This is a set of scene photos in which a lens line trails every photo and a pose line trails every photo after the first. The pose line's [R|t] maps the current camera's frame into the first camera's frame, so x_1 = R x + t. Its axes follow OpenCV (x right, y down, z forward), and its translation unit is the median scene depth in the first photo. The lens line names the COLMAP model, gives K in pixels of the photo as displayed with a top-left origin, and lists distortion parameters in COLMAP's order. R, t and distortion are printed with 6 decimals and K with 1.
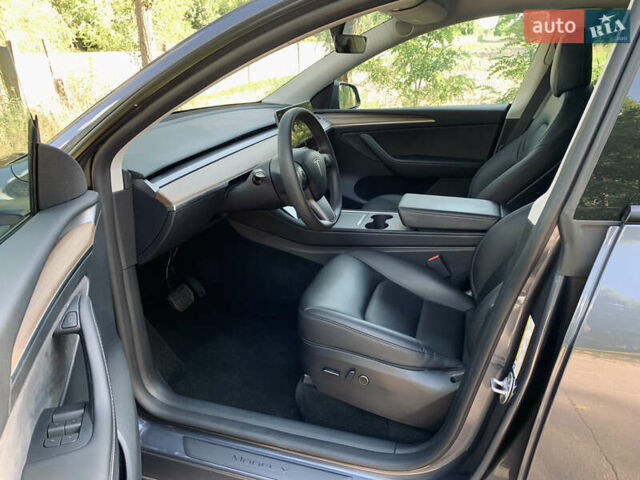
lens RADIAL K [[565.5, 0, 320.0], [0, 565.5, 240.0], [0, 0, 1]] dist [0.007207, -0.007255]
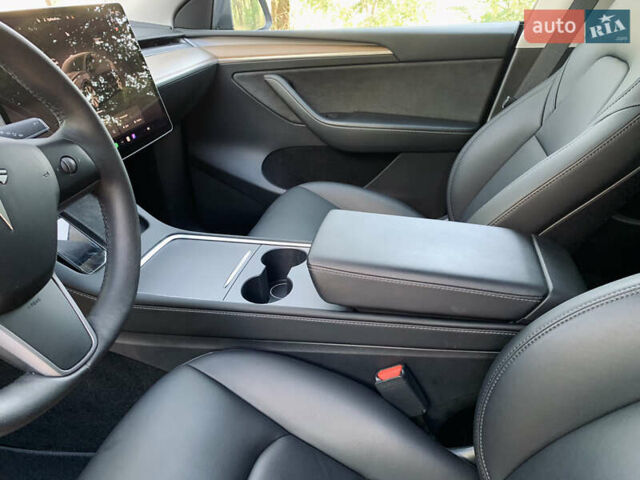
lens RADIAL K [[514.2, 0, 358.5], [0, 514.2, 229.3], [0, 0, 1]] dist [0.003601, -0.032213]
pose [[0.992450, -0.035117, 0.117515, 0.104883], [0.020719, 0.992367, 0.121566, -0.100164], [-0.120887, -0.118214, 0.985602, 0.488588]]
